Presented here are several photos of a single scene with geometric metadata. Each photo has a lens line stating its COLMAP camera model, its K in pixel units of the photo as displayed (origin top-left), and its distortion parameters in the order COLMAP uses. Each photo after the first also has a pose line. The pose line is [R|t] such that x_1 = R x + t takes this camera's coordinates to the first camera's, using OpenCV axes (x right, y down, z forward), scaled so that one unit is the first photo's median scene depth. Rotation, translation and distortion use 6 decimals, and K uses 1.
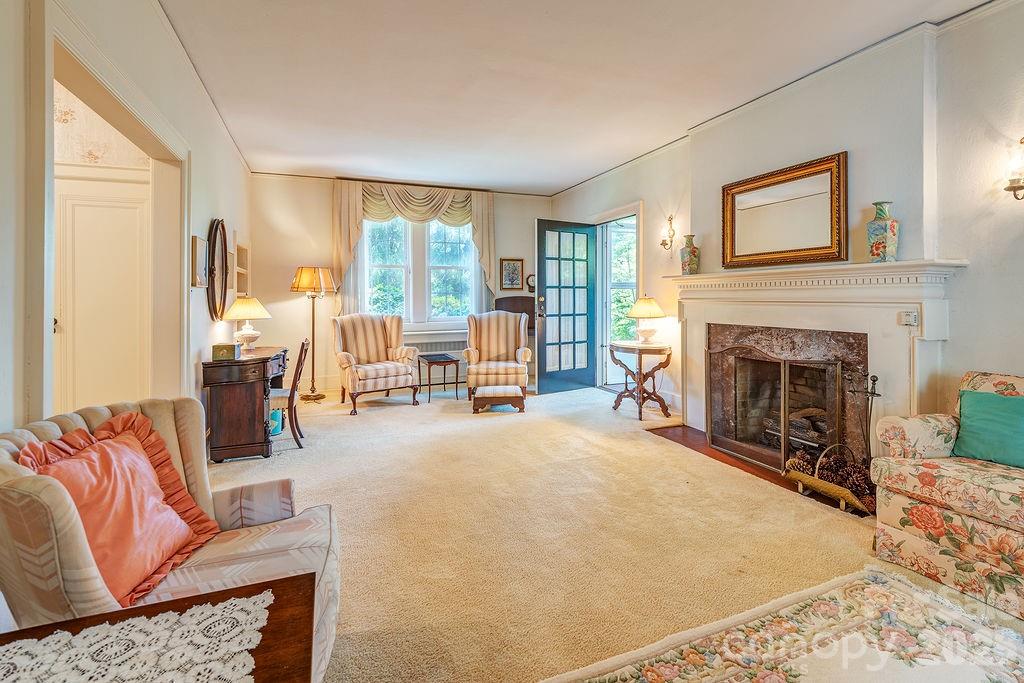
lens RADIAL K [[472.6, 0, 508.8], [0, 472.6, 296.8], [0, 0, 1]] dist [0.001491, -0.000313]
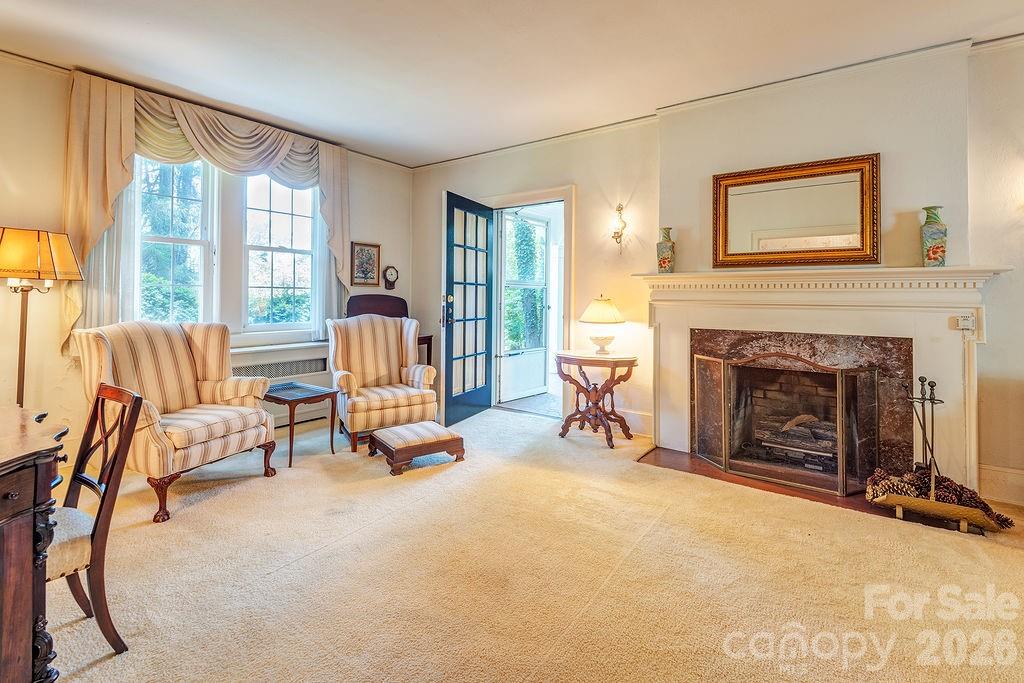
lens RADIAL K [[486.8, 0, 513.4], [0, 486.8, 285.8], [0, 0, 1]] dist [0.028895, -0.016469]
pose [[0.846474, 0.024635, 0.531859, -0.299378], [-0.012961, 0.999586, -0.025671, 0.003228], [-0.532272, 0.014836, 0.846444, 0.342956]]
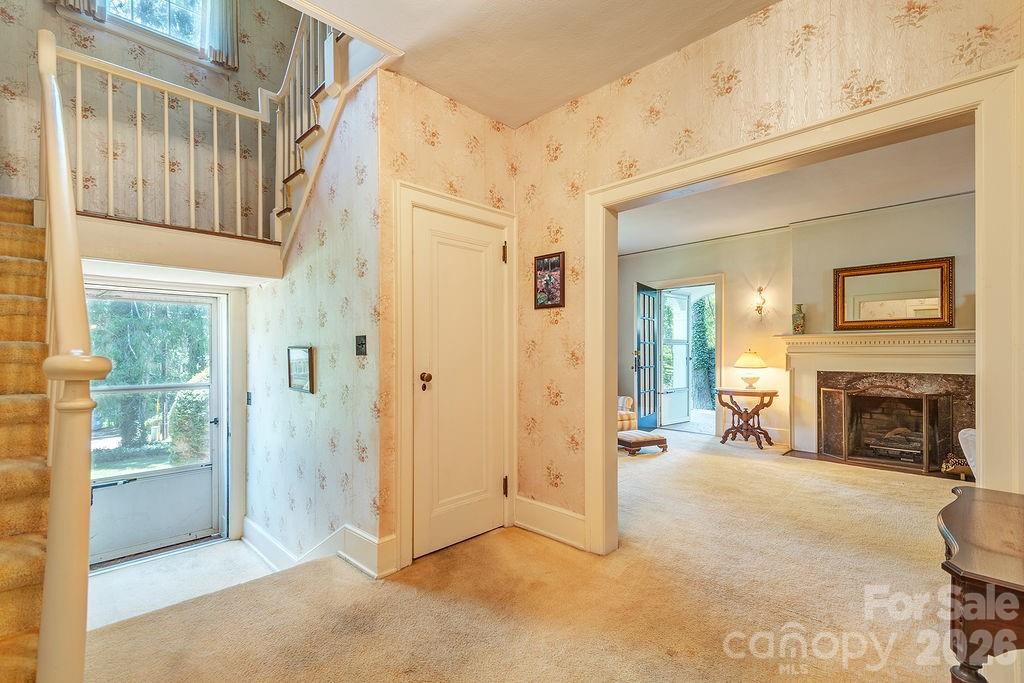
lens RADIAL K [[469.0, 0, 510.4], [0, 469.0, 348.9], [0, 0, 1]] dist [-0.000037, -0.000770]
pose [[0.920190, 0.007531, 0.391401, -0.765234], [-0.004829, 0.999957, -0.007886, 0.006766], [-0.391443, 0.005366, 0.920187, 0.104351]]
